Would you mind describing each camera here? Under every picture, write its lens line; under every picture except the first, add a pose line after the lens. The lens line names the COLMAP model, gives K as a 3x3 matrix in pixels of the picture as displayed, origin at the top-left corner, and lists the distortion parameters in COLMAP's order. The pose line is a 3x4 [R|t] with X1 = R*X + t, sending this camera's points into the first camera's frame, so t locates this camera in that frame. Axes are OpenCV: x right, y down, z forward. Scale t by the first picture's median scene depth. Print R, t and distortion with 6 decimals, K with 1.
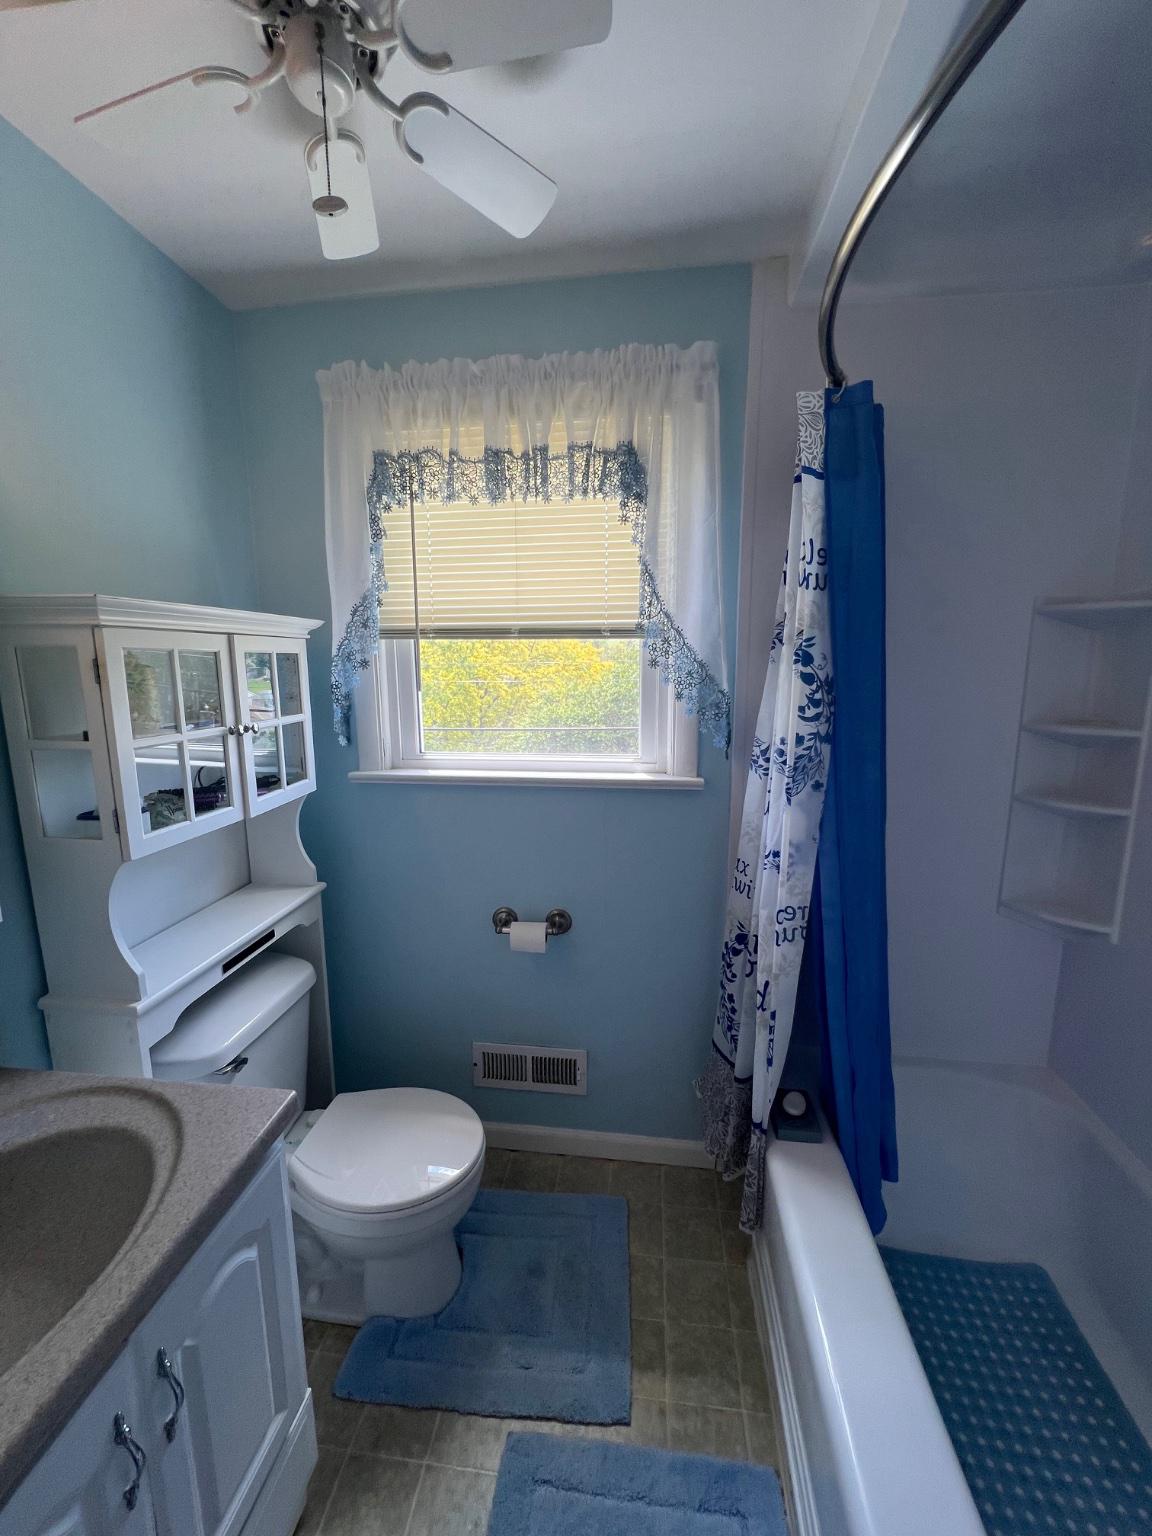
lens RADIAL K [[614.2, 0, 580.9], [0, 614.2, 767.3], [0, 0, 1]] dist [0.006184, 0.000298]
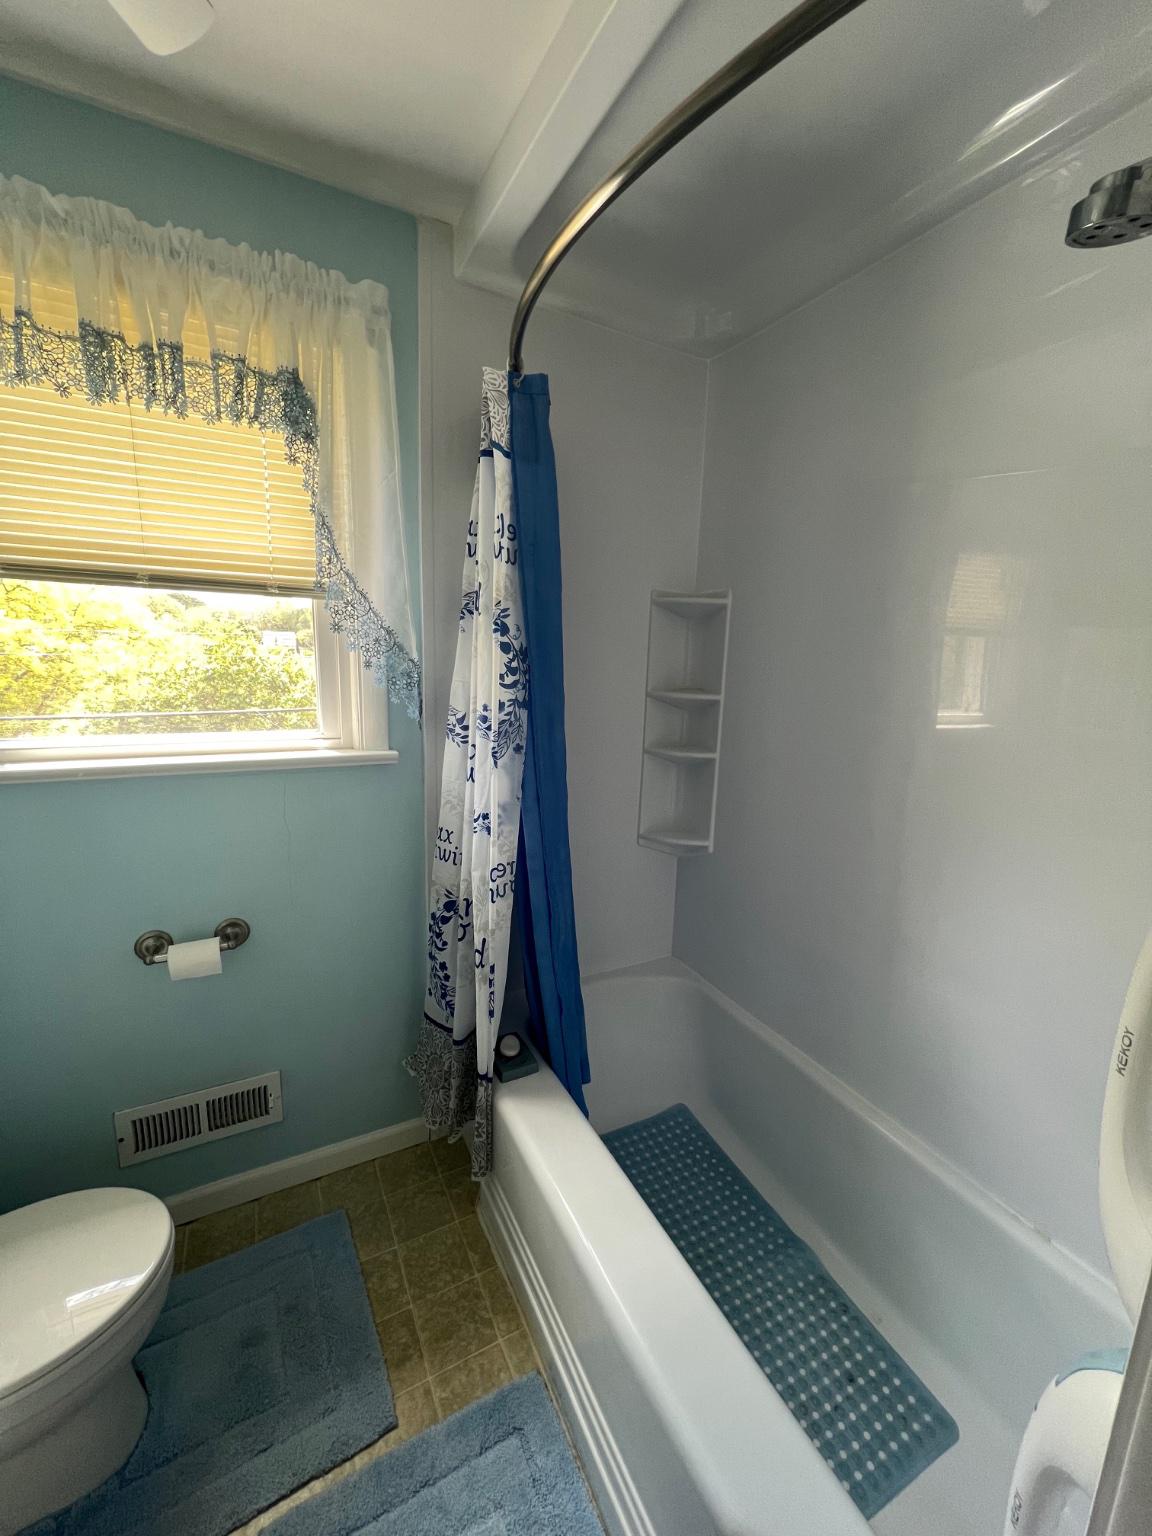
lens RADIAL K [[614.2, 0, 578.4], [0, 614.2, 765.8], [0, 0, 1]] dist [0.006184, 0.000298]
pose [[0.824885, -0.075355, 0.560255, -0.119182], [0.059625, 0.997145, 0.046330, 0.015112], [-0.562147, -0.004812, 0.827023, 0.045954]]
